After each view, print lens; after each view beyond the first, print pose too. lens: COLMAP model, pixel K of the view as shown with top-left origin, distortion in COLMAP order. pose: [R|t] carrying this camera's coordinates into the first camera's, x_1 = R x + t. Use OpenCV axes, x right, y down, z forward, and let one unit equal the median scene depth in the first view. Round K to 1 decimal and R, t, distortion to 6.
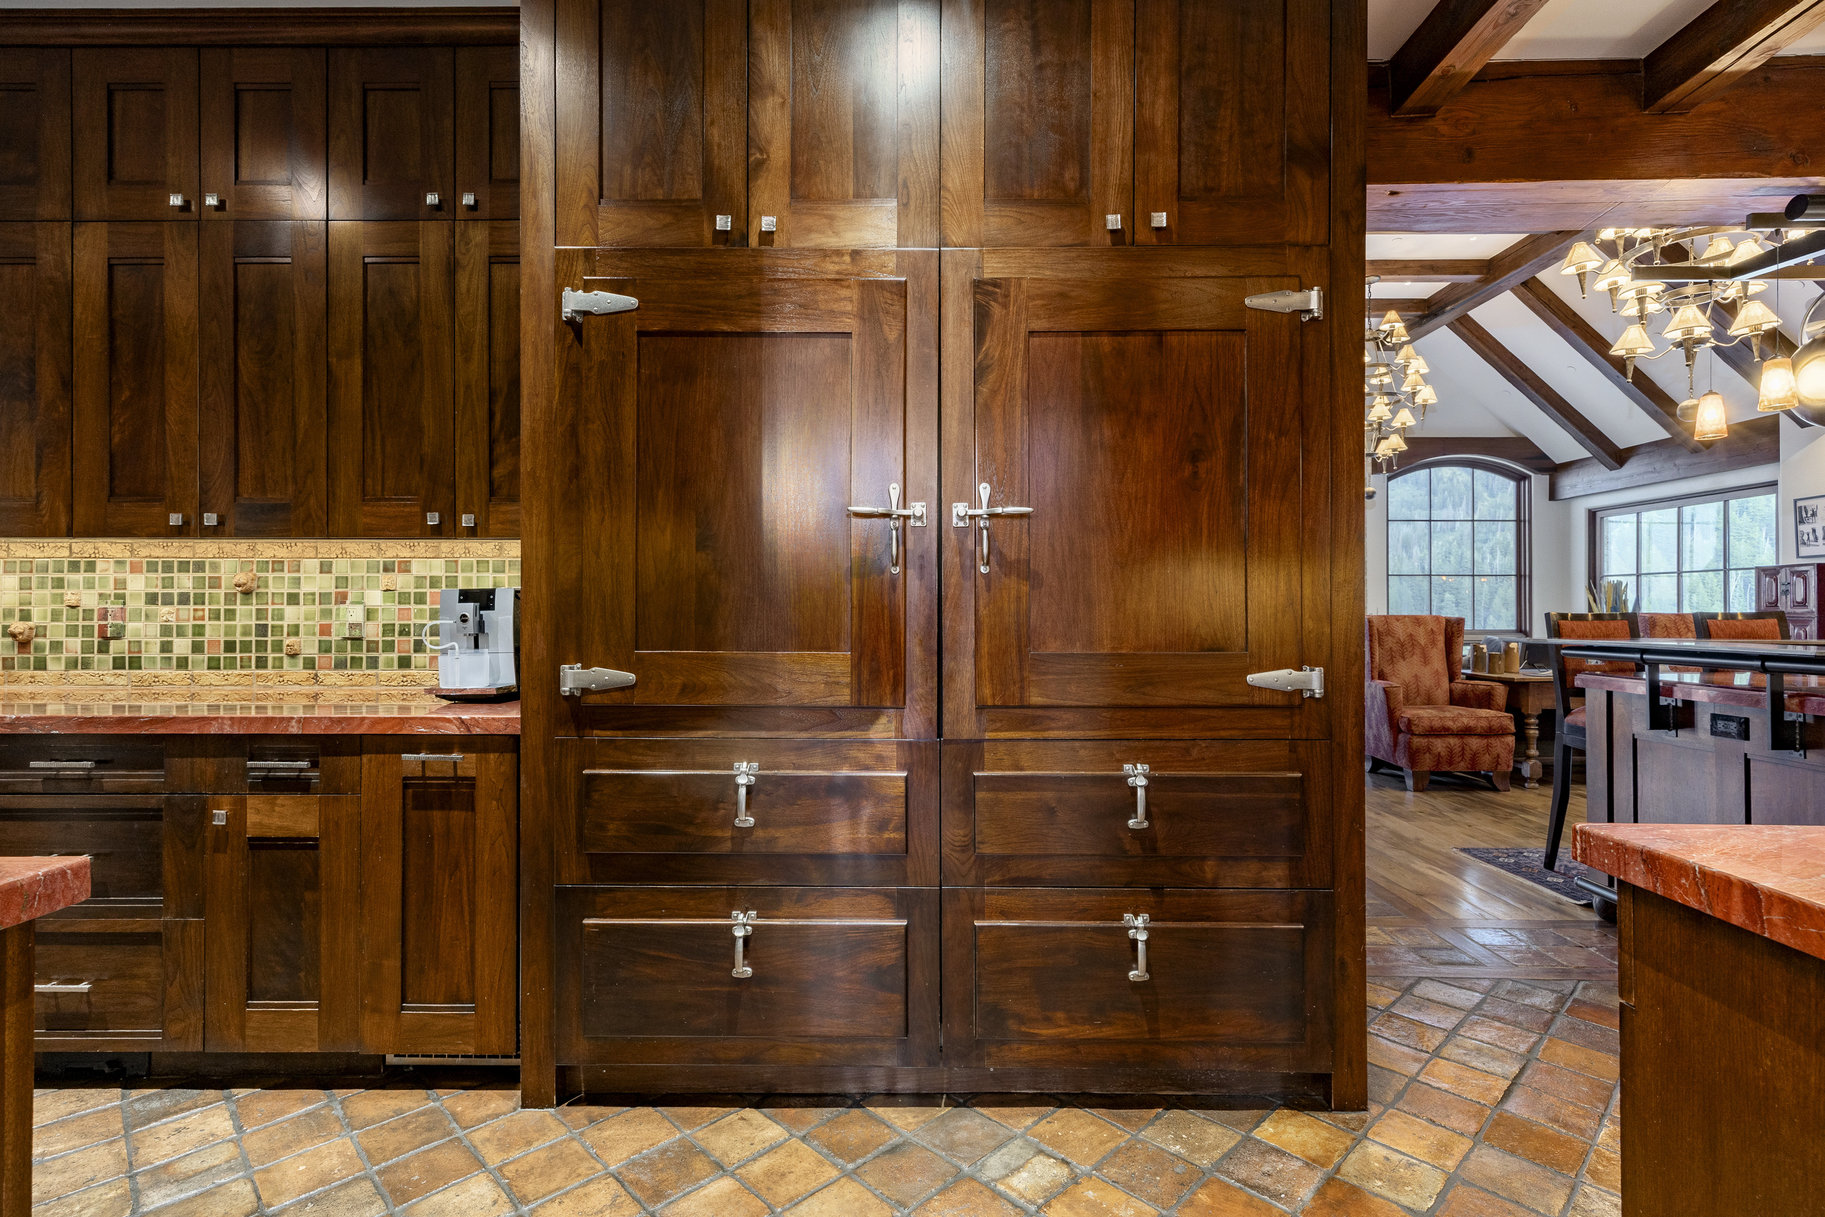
lens RADIAL K [[882.9, 0, 920.2], [0, 882.9, 607.6], [0, 0, 1]] dist [0.014410, -0.000923]
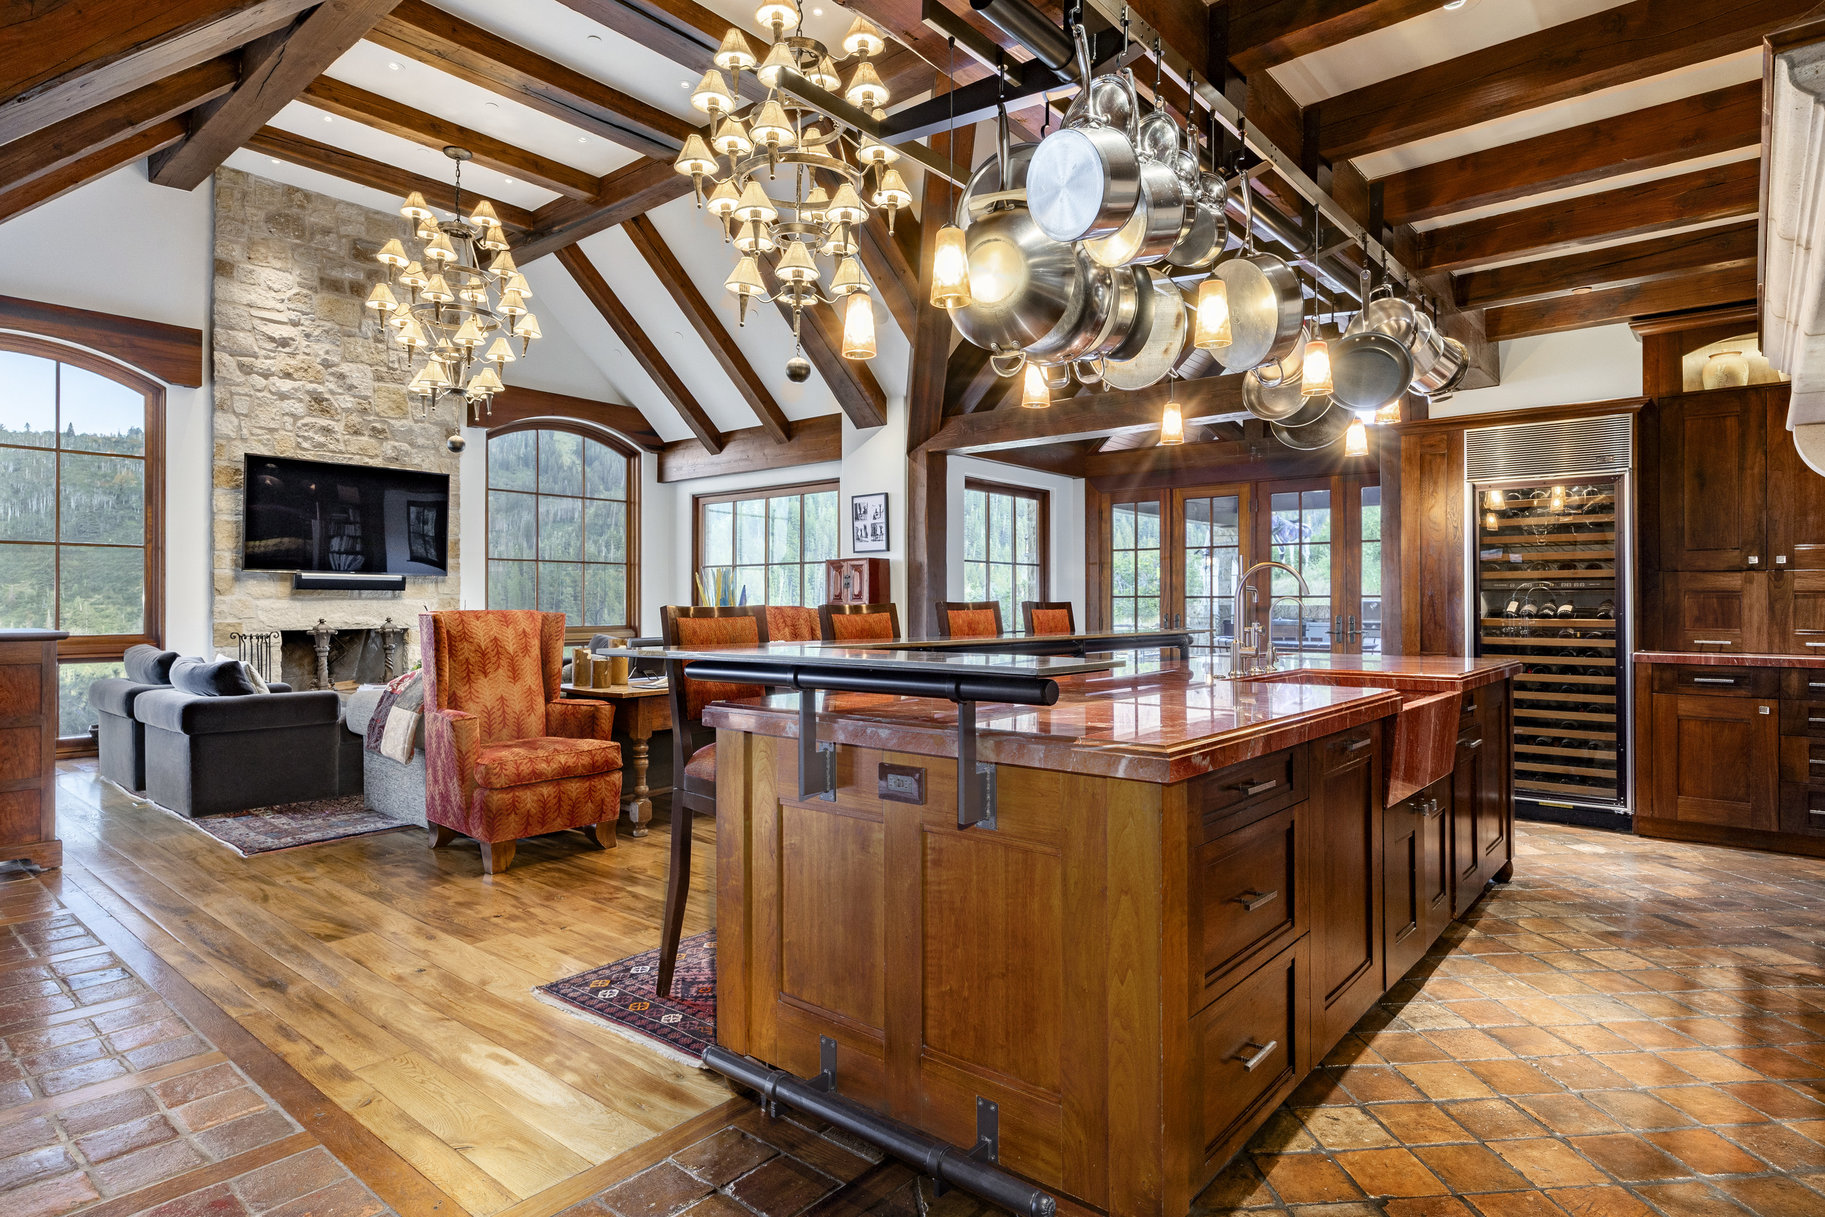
lens RADIAL K [[974.4, 0, 886.8], [0, 974.4, 580.8], [0, 0, 1]] dist [-0.004374, -0.000687]
pose [[0.659190, 0.015708, 0.751812, 0.181765], [-0.000127, 0.999784, -0.020778, 0.001139], [-0.751977, 0.013601, 0.659050, 0.267746]]
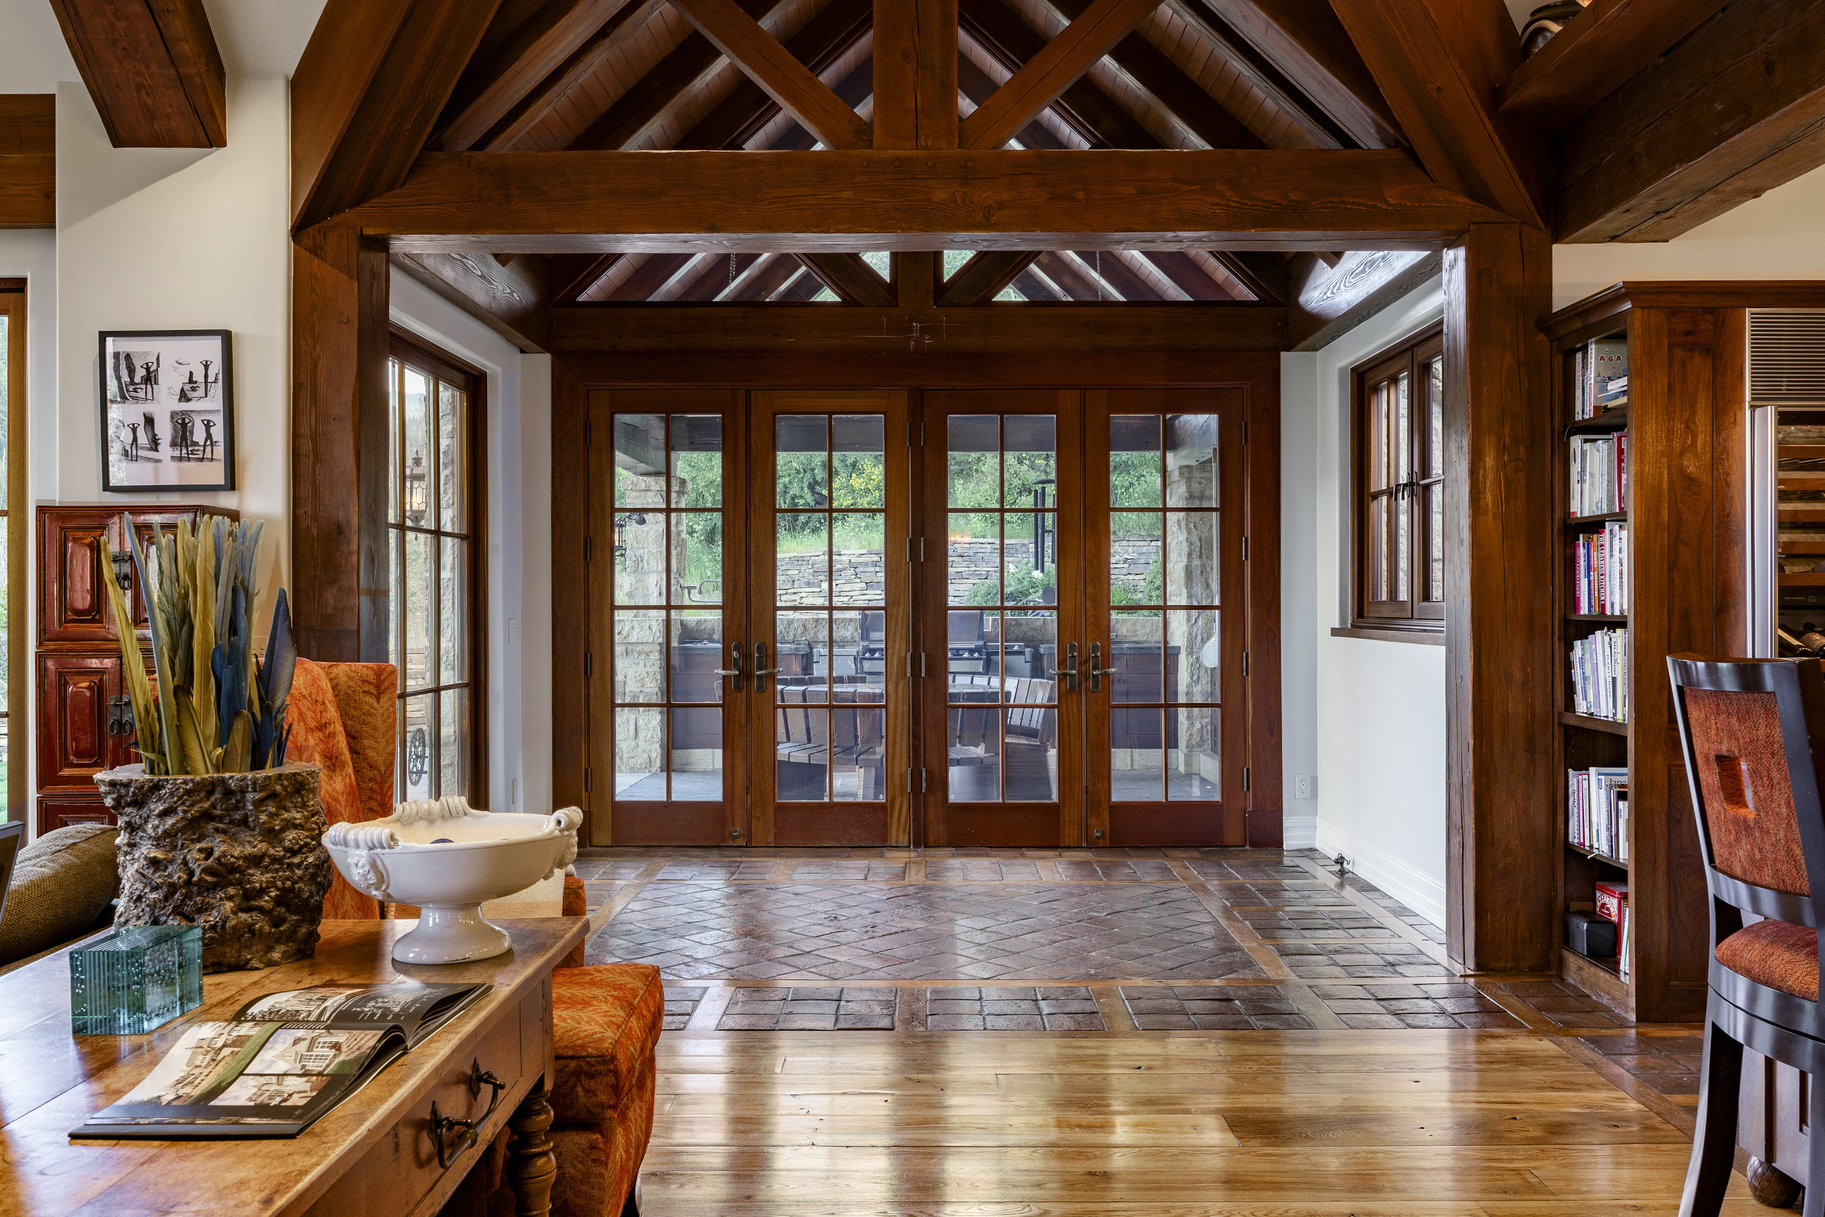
lens RADIAL K [[1576.0, 0, 911.8], [0, 1576.0, 604.6], [0, 0, 1]] dist [-0.003153, -0.005817]
pose [[0.016819, -0.003860, 0.999851, 0.391529], [-0.000086, 0.999993, 0.003862, -0.011647], [-0.999859, -0.000151, 0.016819, 0.790674]]
